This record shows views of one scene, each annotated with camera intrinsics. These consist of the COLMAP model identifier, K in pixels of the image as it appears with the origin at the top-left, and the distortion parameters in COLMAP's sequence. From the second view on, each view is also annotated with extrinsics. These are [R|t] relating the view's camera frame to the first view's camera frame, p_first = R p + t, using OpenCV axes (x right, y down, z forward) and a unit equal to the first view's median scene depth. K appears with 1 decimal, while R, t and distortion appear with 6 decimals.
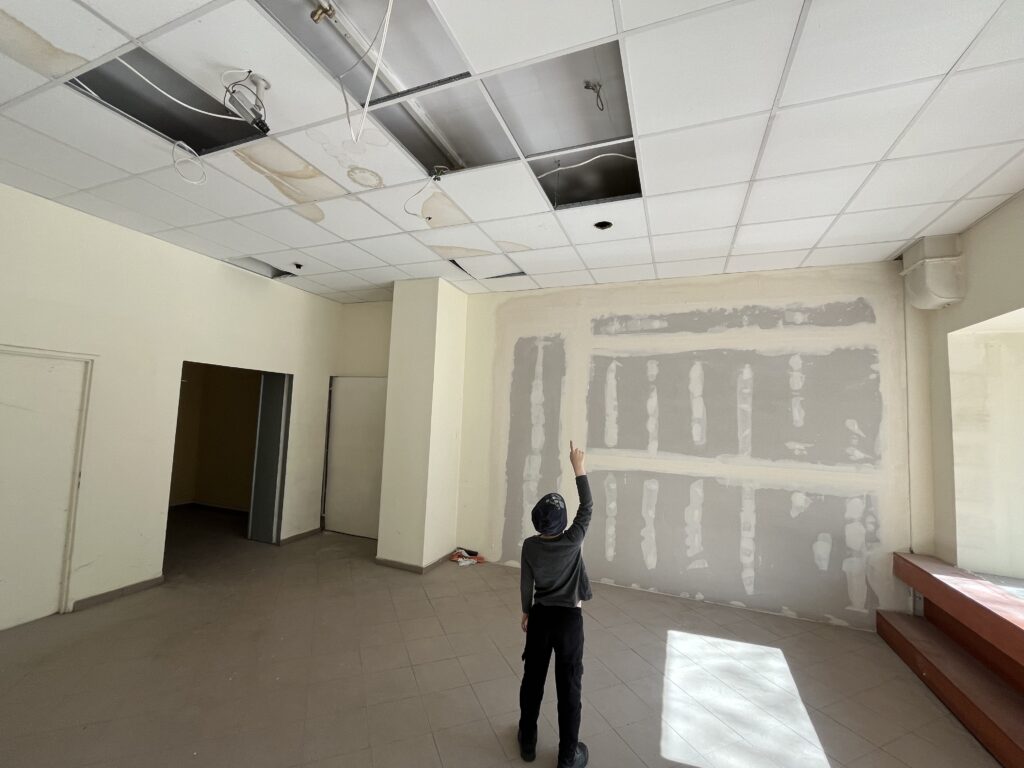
lens RADIAL K [[422.2, 0, 512.0], [0, 422.2, 384.0], [0, 0, 1]] dist [-0.002023, -0.000413]
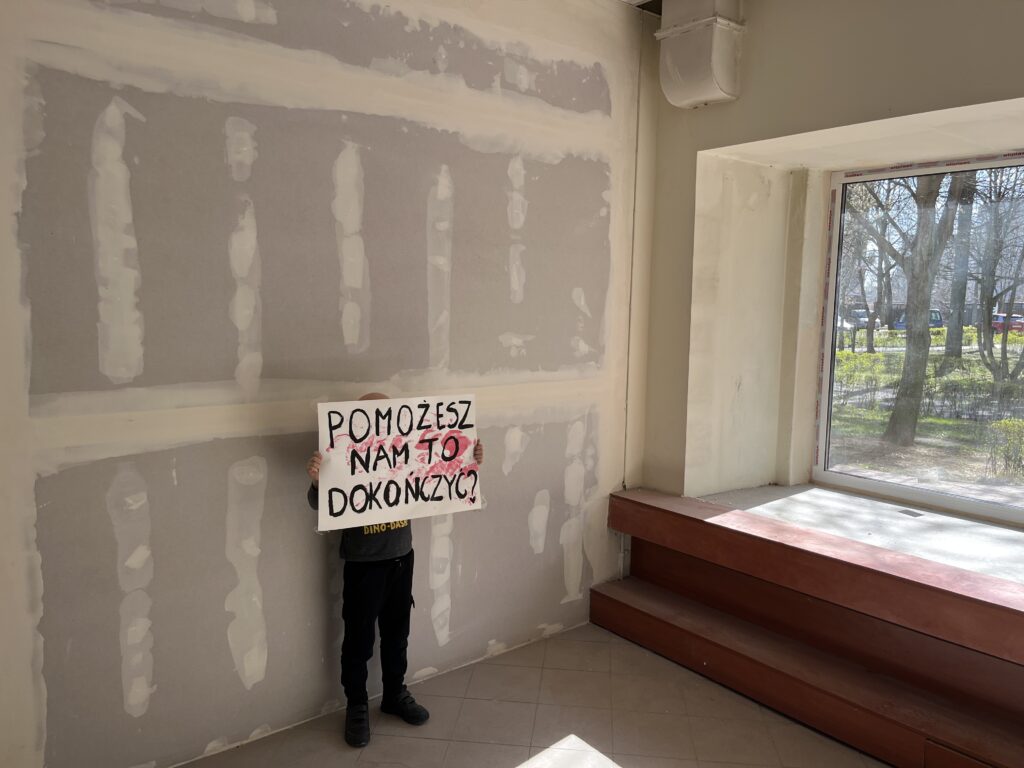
lens RADIAL K [[768.4, 0, 512.0], [0, 768.4, 384.0], [0, 0, 1]] dist [0.067117, -0.093164]
pose [[0.481316, -0.124438, 0.867669, -0.144618], [-0.065849, 0.981942, 0.177354, 0.031601], [-0.874070, -0.142498, 0.464430, 0.539073]]
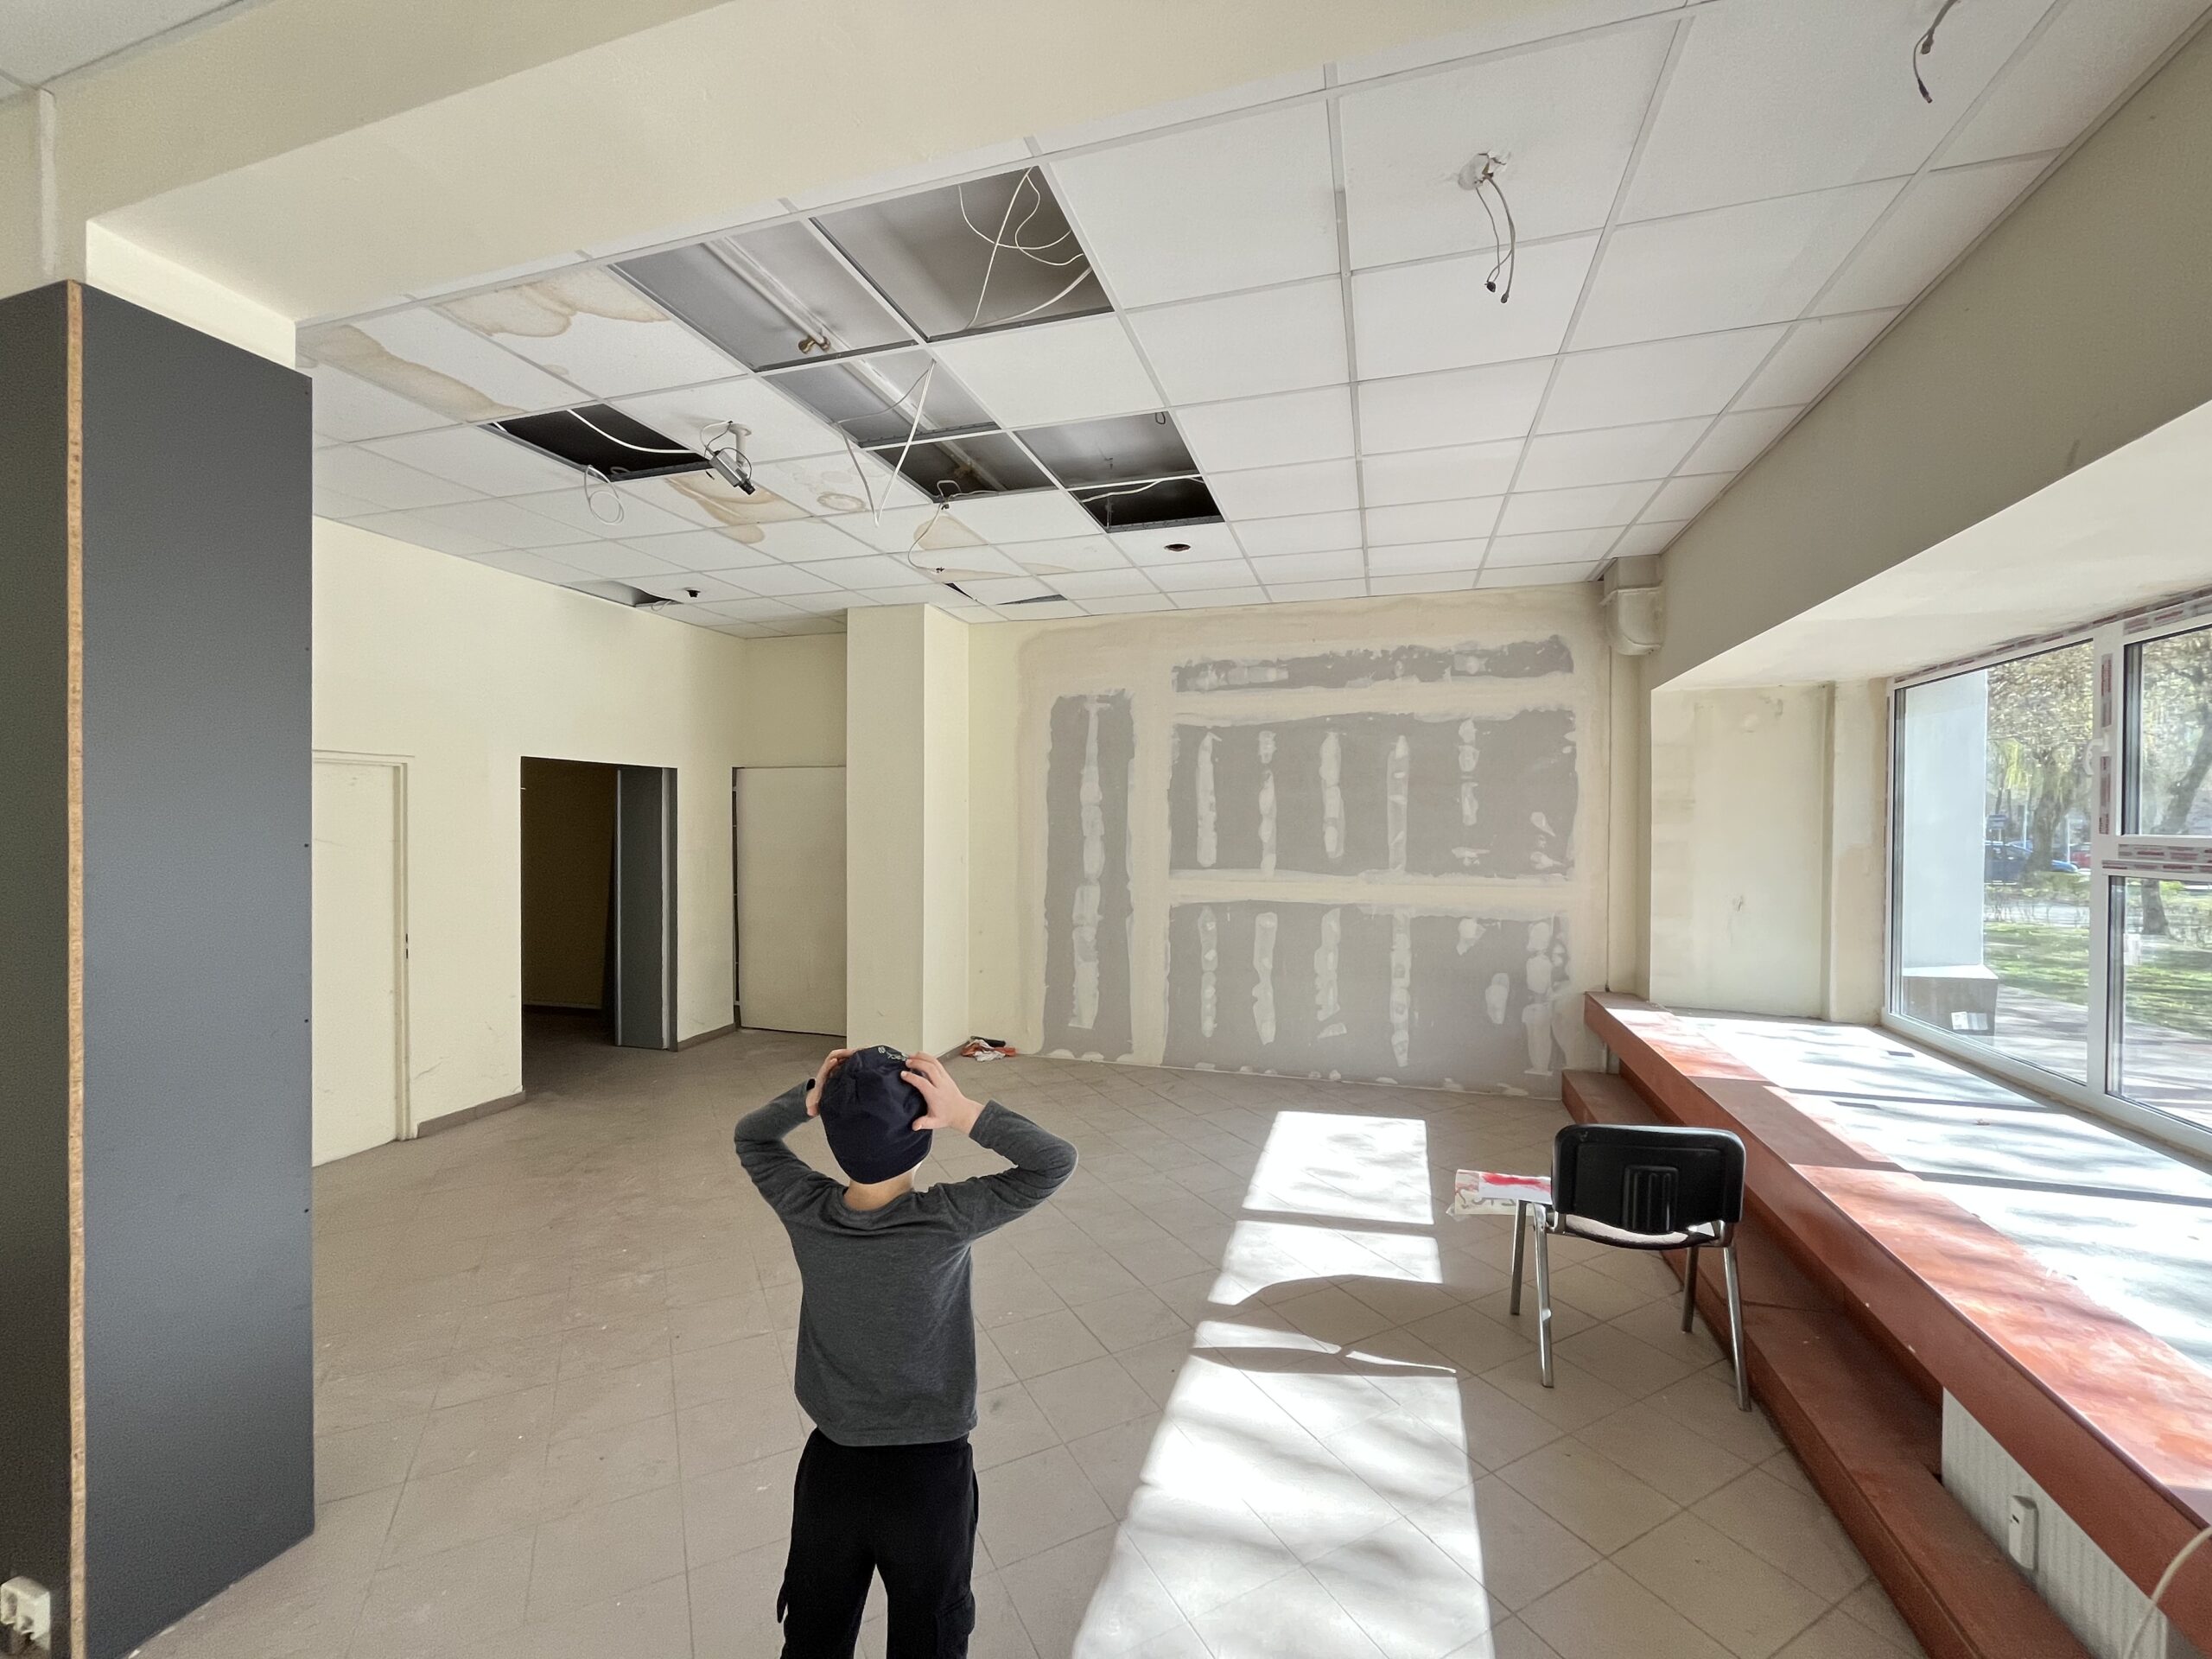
lens RADIAL K [[912.0, 0, 1106.0], [0, 912.0, 829.5], [0, 0, 1]] dist [-0.002023, -0.000413]
pose [[0.996416, -0.037709, 0.075723, -0.026807], [0.031141, 0.995798, 0.086118, -0.037918], [-0.078652, -0.083452, 0.993403, -0.424495]]
